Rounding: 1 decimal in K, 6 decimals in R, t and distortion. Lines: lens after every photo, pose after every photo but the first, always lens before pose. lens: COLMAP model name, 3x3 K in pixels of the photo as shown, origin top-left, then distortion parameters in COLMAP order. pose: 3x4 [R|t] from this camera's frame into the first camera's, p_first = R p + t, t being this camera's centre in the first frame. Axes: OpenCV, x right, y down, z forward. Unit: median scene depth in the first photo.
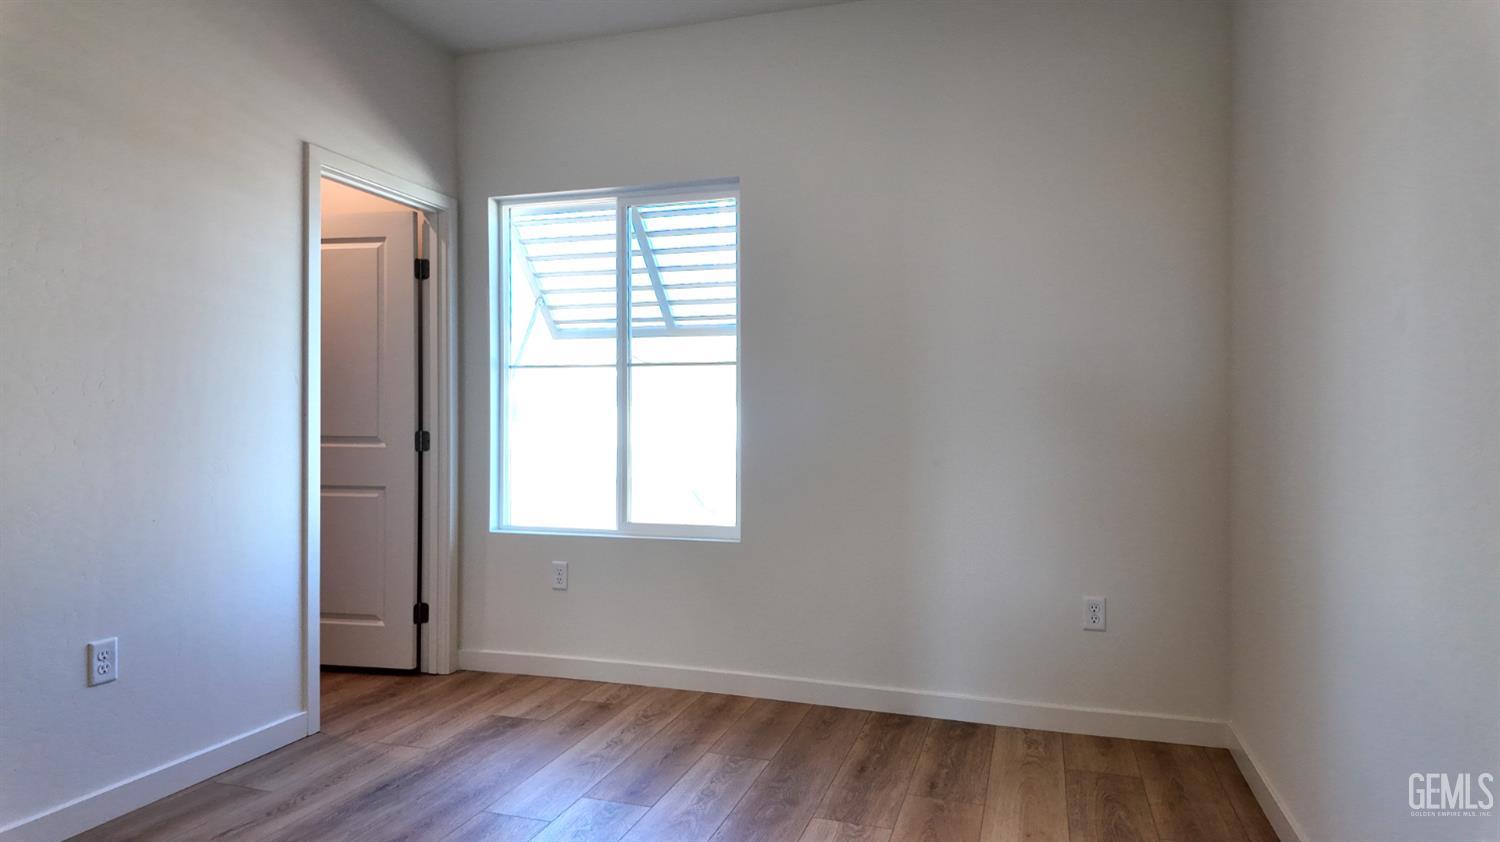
lens RADIAL K [[867.7, 0, 750.0], [0, 867.7, 421.0], [0, 0, 1]] dist [0.001724, -0.001420]
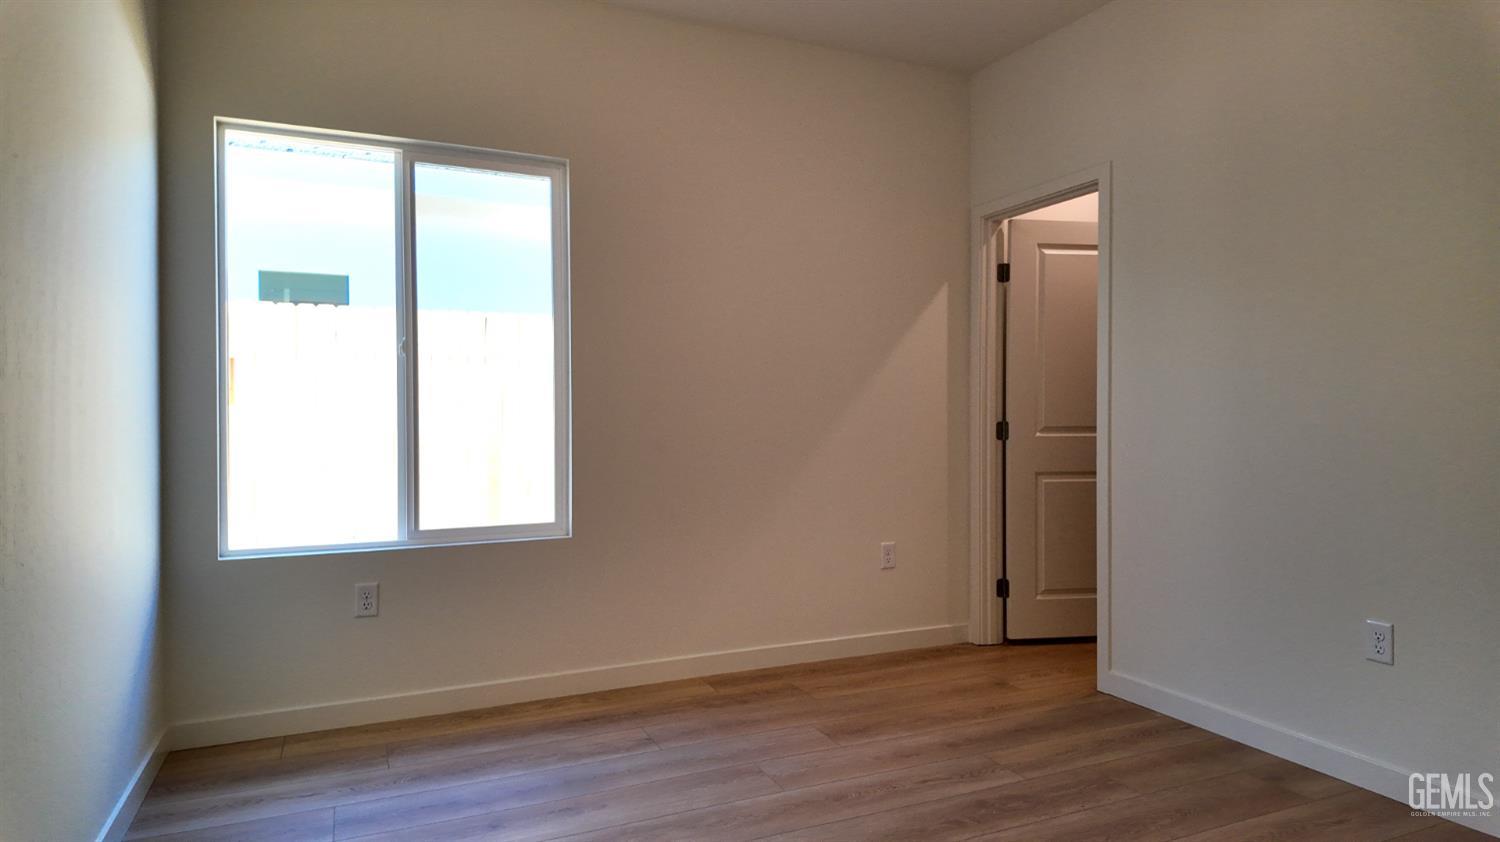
lens RADIAL K [[867.7, 0, 750.0], [0, 867.7, 421.0], [0, 0, 1]] dist [0.001724, -0.001420]
pose [[0.767091, -0.011967, 0.641427, -0.451056], [0.005346, 0.999911, 0.012262, -0.000502], [-0.641516, -0.005976, 0.767086, 0.128903]]
